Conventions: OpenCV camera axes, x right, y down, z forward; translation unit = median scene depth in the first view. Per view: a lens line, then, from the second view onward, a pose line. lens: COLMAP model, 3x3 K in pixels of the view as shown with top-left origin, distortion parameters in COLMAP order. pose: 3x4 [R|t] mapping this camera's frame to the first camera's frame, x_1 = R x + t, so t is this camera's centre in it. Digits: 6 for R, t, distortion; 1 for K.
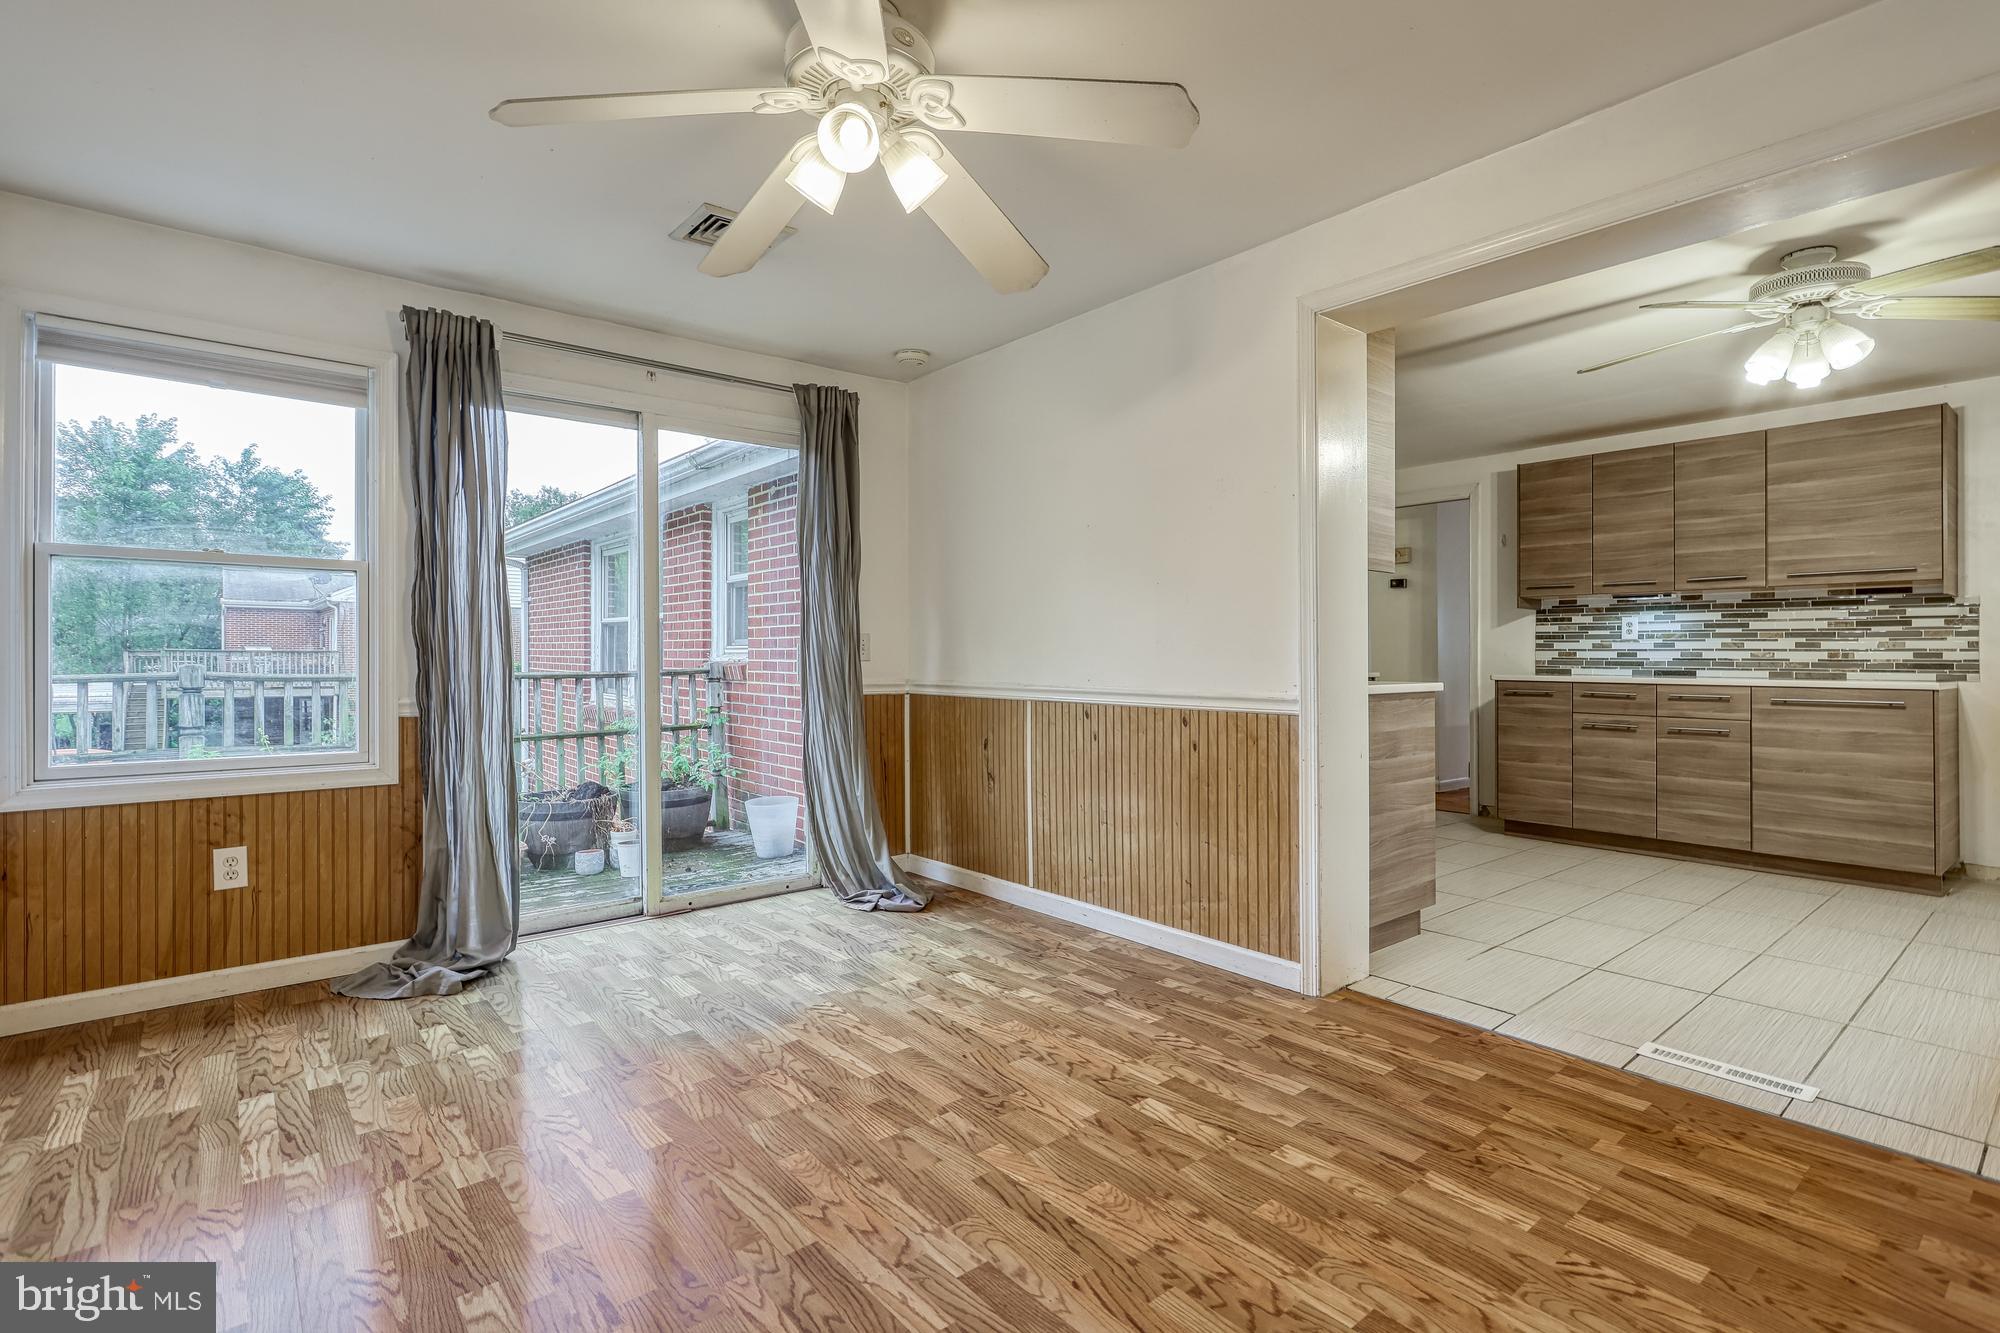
lens RADIAL K [[954.4, 0, 1025.0], [0, 954.4, 638.8], [0, 0, 1]] dist [-0.004054, 0.002931]
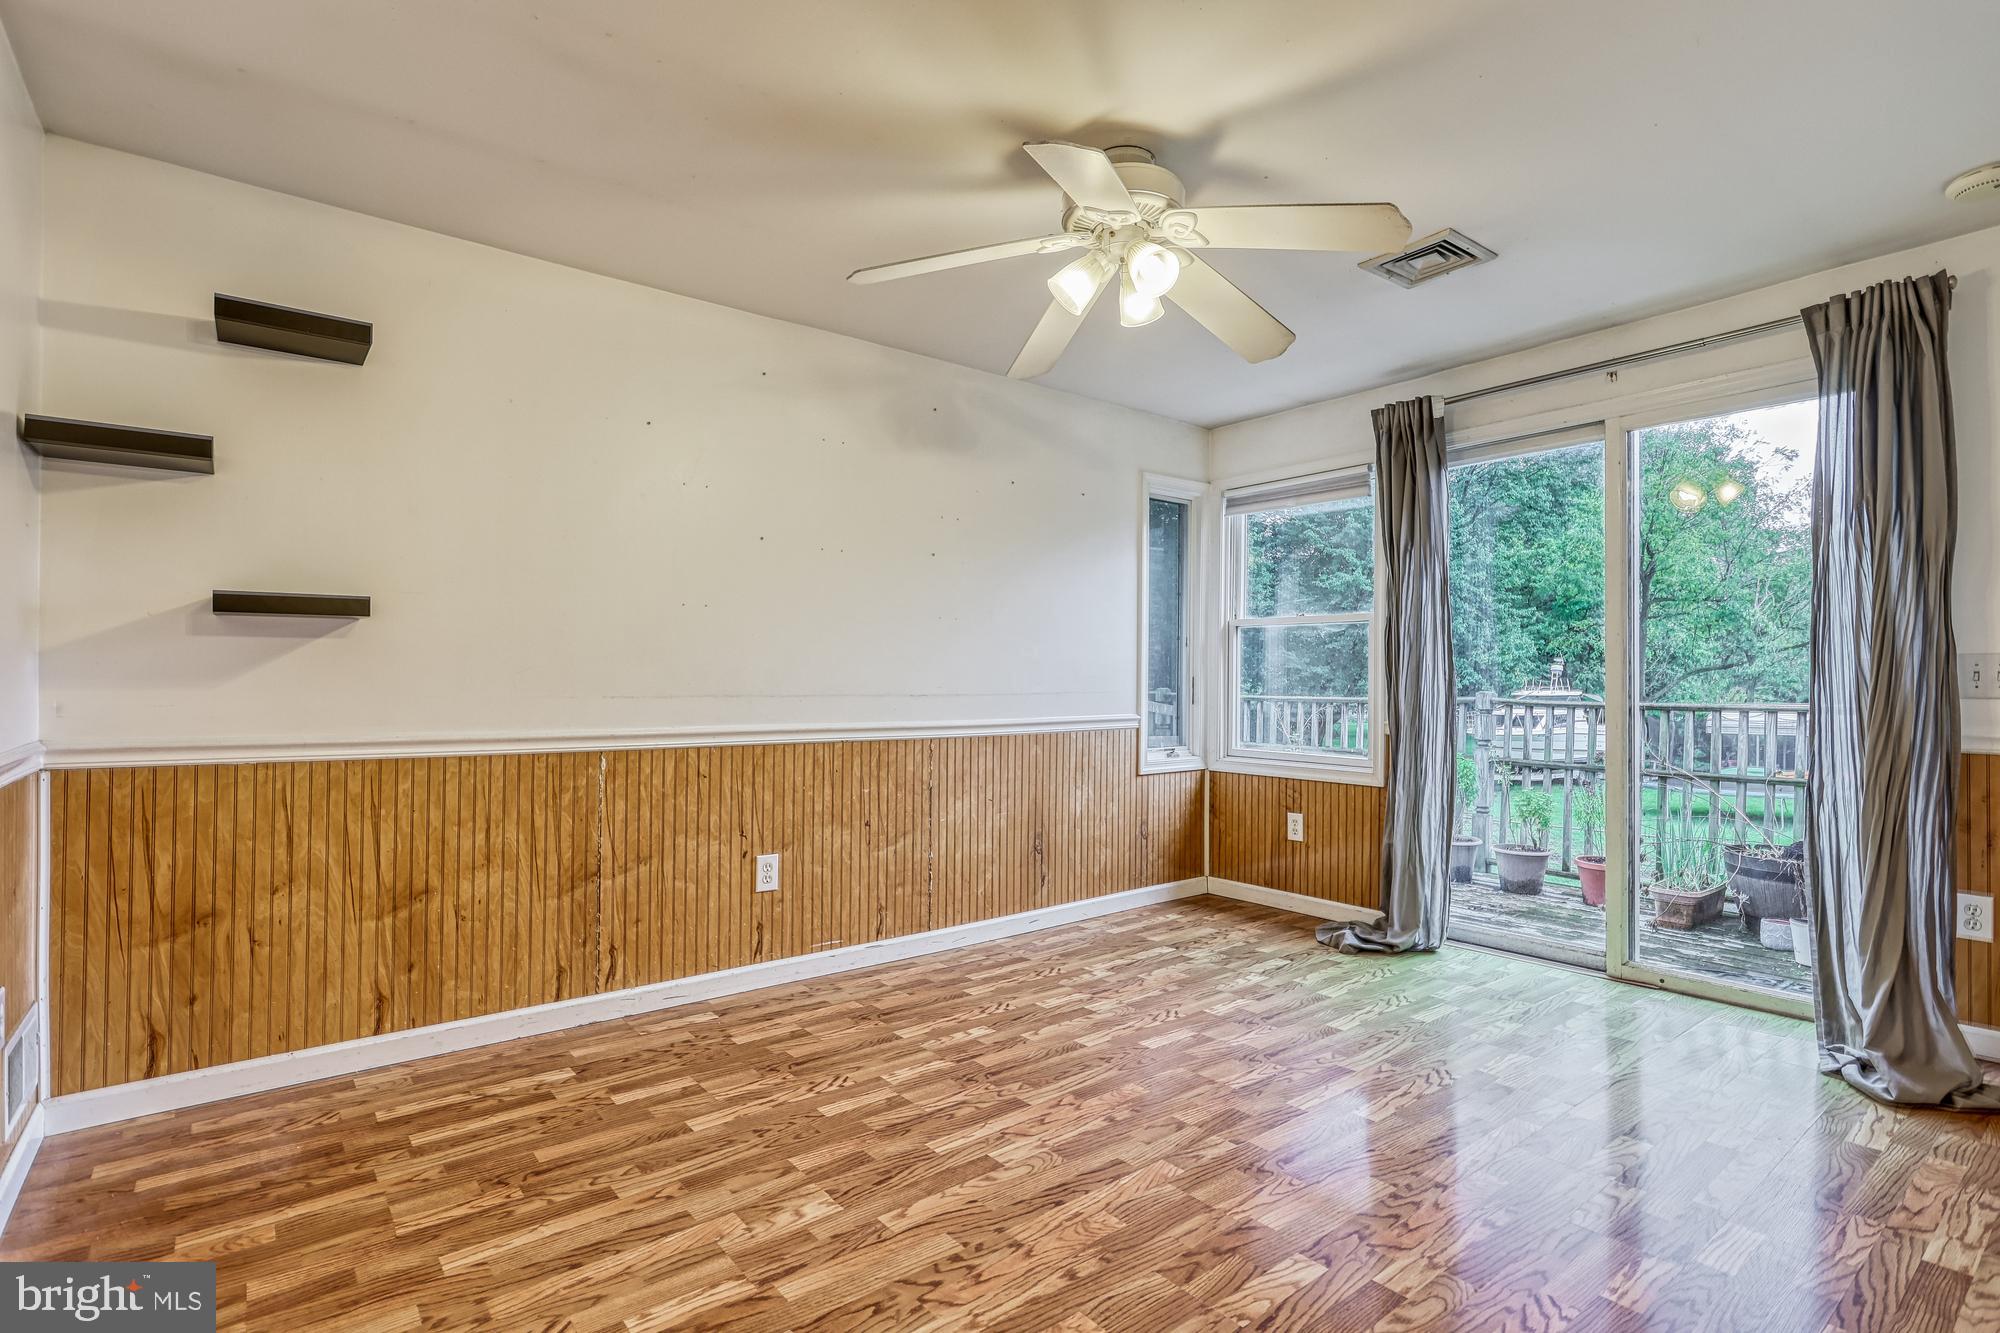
lens RADIAL K [[954.4, 0, 981.0], [0, 954.4, 672.1], [0, 0, 1]] dist [-0.004054, 0.002931]
pose [[-0.048658, -0.009653, -0.998769, 0.690113], [0.015488, 0.999826, -0.010418, 0.004415], [0.998695, -0.015975, -0.048500, 0.579357]]
